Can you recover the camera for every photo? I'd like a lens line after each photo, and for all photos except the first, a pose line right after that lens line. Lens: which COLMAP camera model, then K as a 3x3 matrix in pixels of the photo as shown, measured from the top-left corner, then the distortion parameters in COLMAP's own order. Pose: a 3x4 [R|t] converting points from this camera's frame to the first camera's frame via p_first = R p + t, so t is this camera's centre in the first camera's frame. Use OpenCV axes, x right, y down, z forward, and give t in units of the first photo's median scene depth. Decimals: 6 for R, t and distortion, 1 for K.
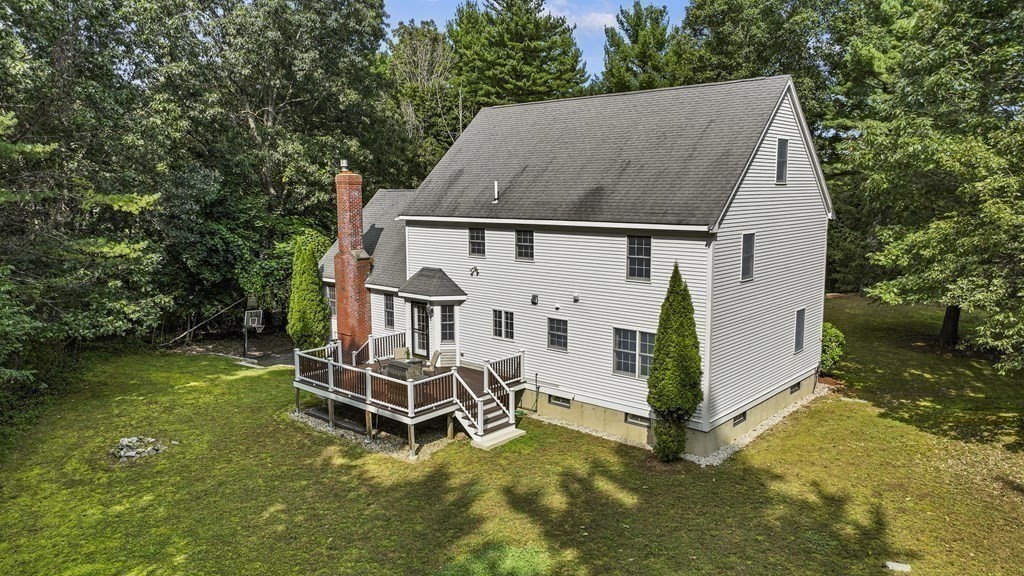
lens RADIAL K [[717.9, 0, 511.4], [0, 717.9, 287.9], [0, 0, 1]] dist [0.008271, 0.002765]
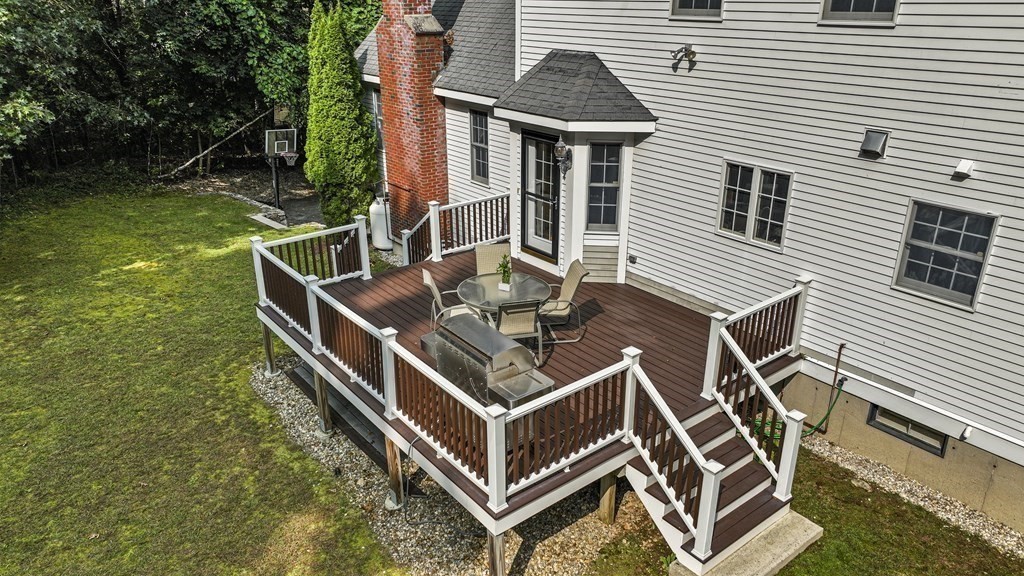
lens RADIAL K [[717.9, 0, 512.1], [0, 717.9, 287.8], [0, 0, 1]] dist [0.008271, 0.002765]
pose [[0.984131, 0.068683, -0.163609, -0.070078], [-0.024816, 0.966260, 0.256369, -0.000761], [0.175697, -0.248240, 0.952632, 0.581514]]
